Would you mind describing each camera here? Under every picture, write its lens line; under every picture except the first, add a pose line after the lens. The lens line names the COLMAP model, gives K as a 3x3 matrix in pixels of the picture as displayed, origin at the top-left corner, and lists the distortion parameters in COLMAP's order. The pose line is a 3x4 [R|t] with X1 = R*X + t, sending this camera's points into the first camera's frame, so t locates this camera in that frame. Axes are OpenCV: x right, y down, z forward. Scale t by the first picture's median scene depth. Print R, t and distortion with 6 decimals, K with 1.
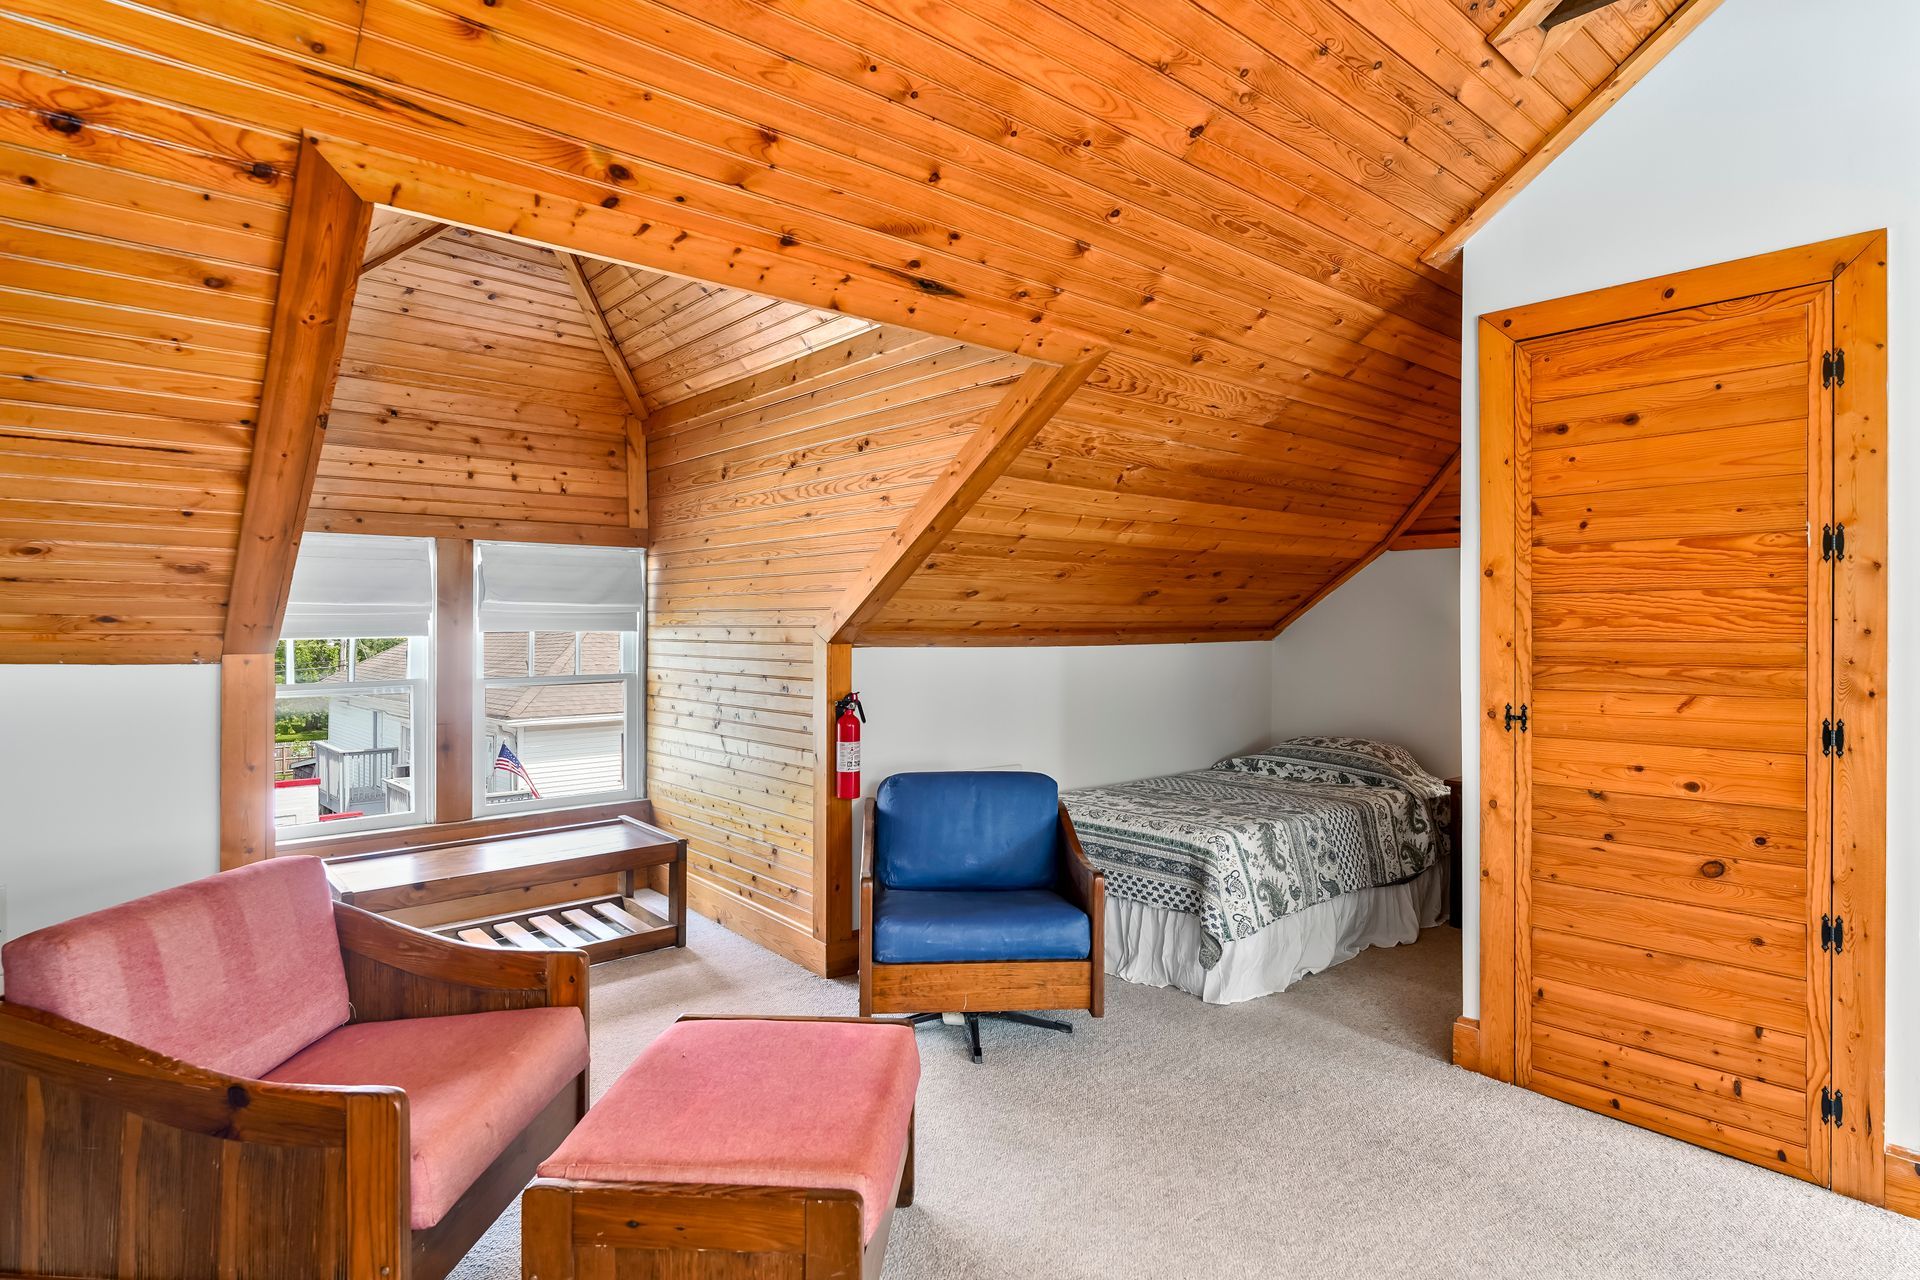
lens RADIAL K [[1024.4, 0, 953.1], [0, 1024.4, 630.6], [0, 0, 1]] dist [-0.001959, -0.000605]
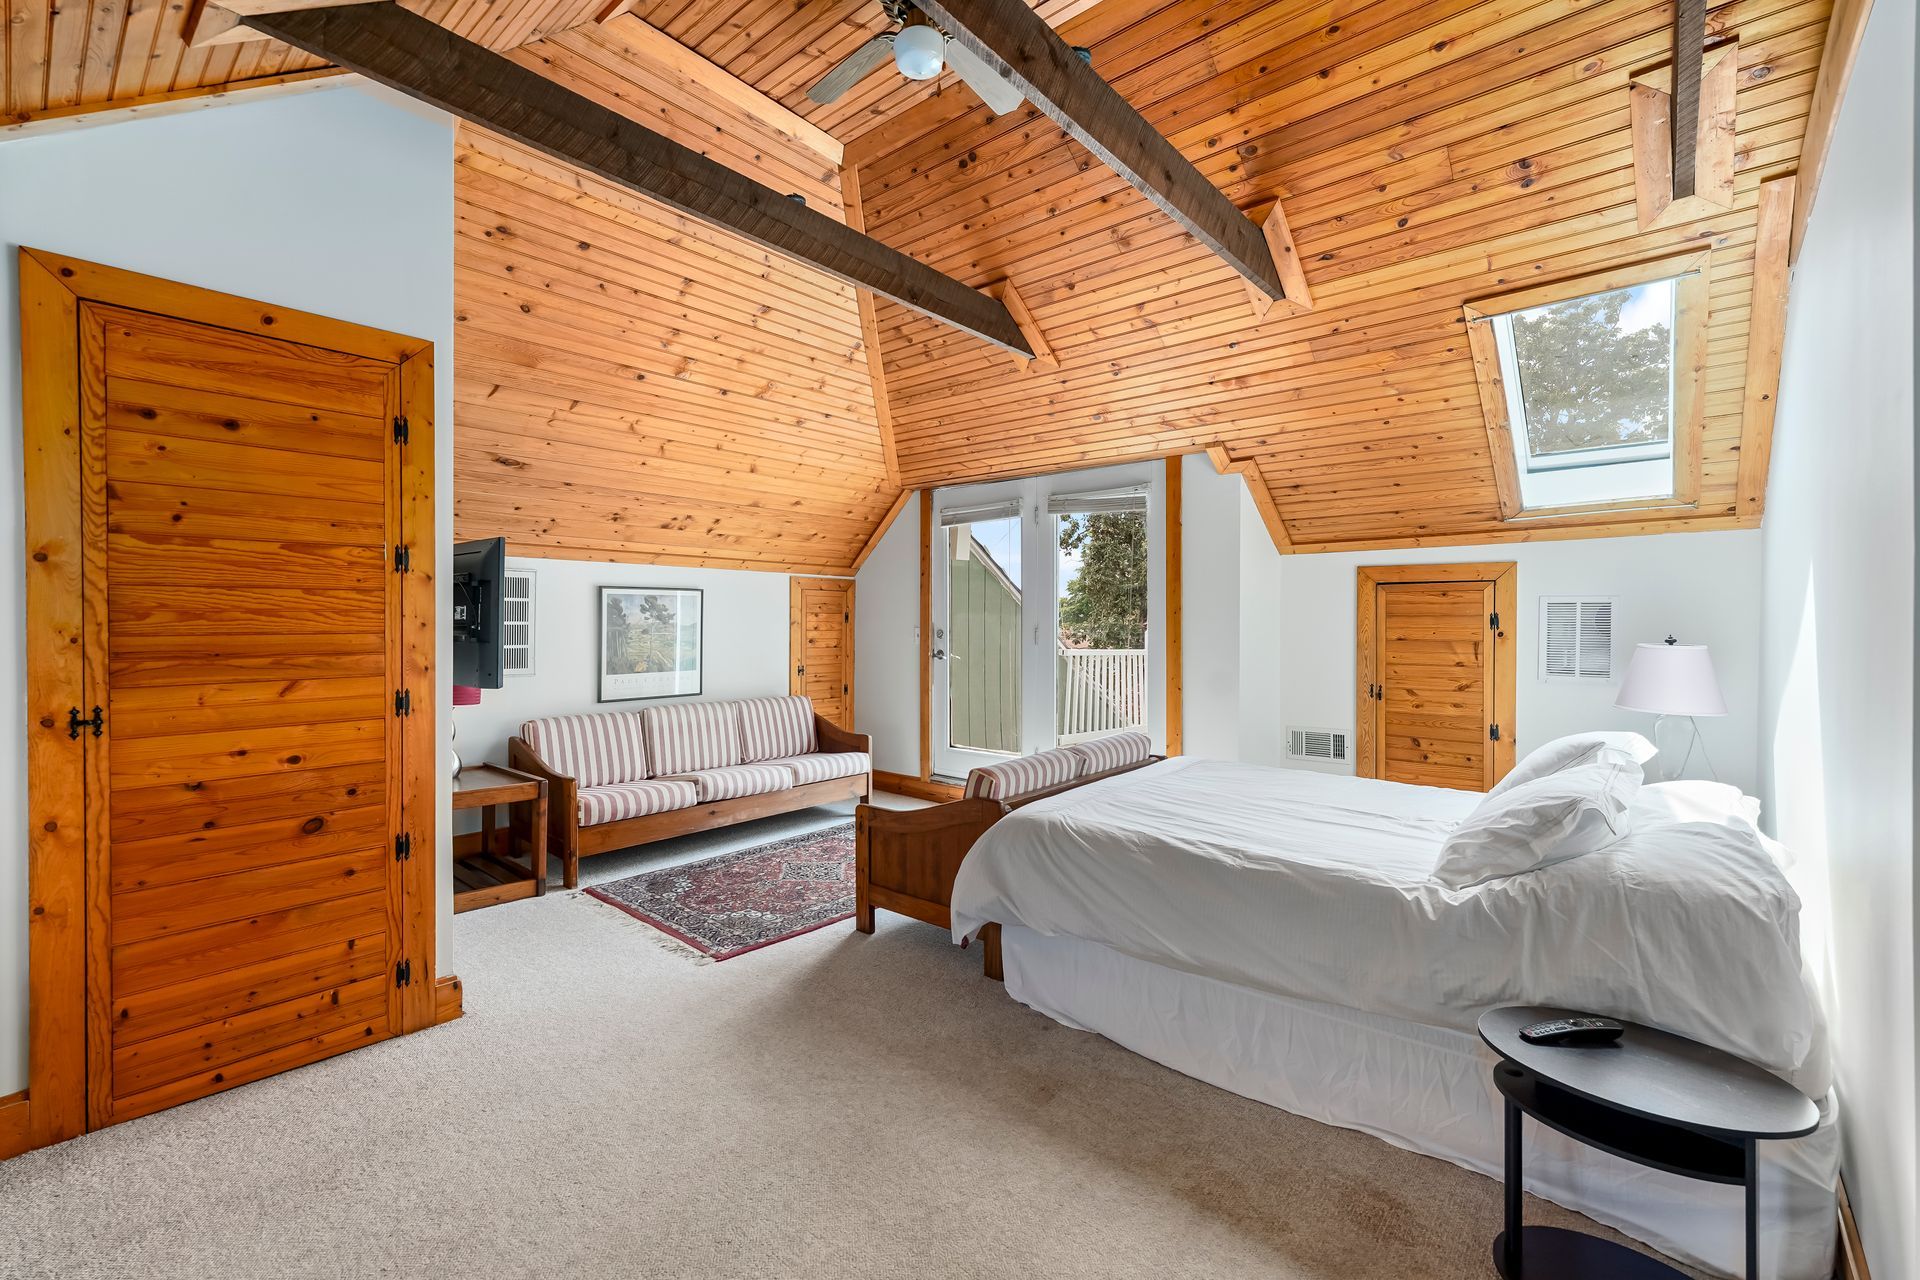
lens RADIAL K [[827.2, 0, 962.2], [0, 827.2, 628.6], [0, 0, 1]] dist [-0.000443, 0.000673]
pose [[-0.153034, -0.012105, 0.988147, -0.296994], [-0.002016, 0.999927, 0.011937, -0.007332], [-0.988219, -0.000166, -0.153048, 0.380878]]
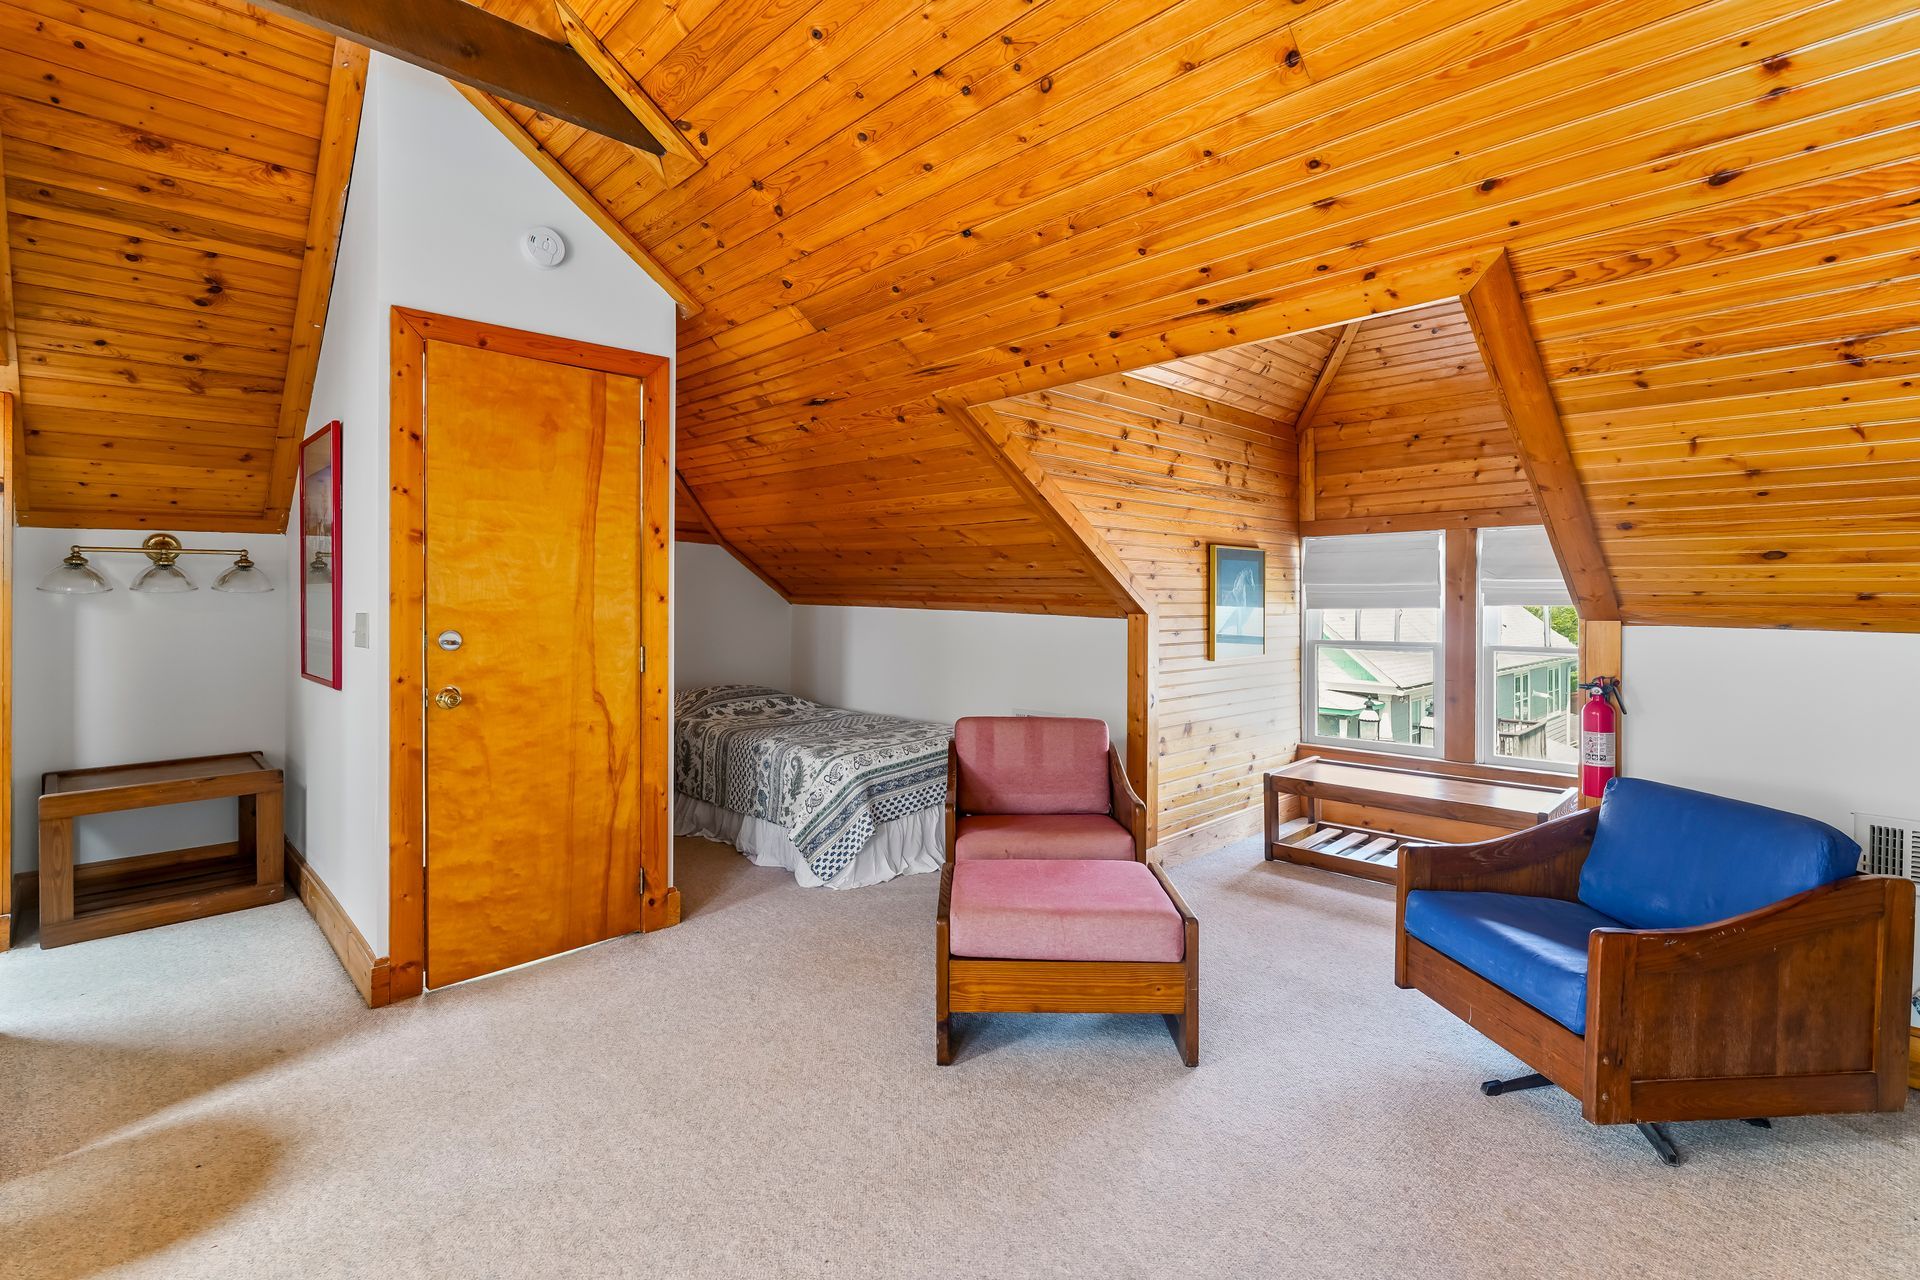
lens RADIAL K [[880.7, 0, 957.6], [0, 880.7, 598.9], [0, 0, 1]] dist [0.005964, 0.000146]
pose [[0.057455, -0.001389, -0.998347, 0.879600], [-0.009463, 0.999953, -0.001936, 0.002202], [0.998303, 0.009559, 0.057439, 0.573479]]
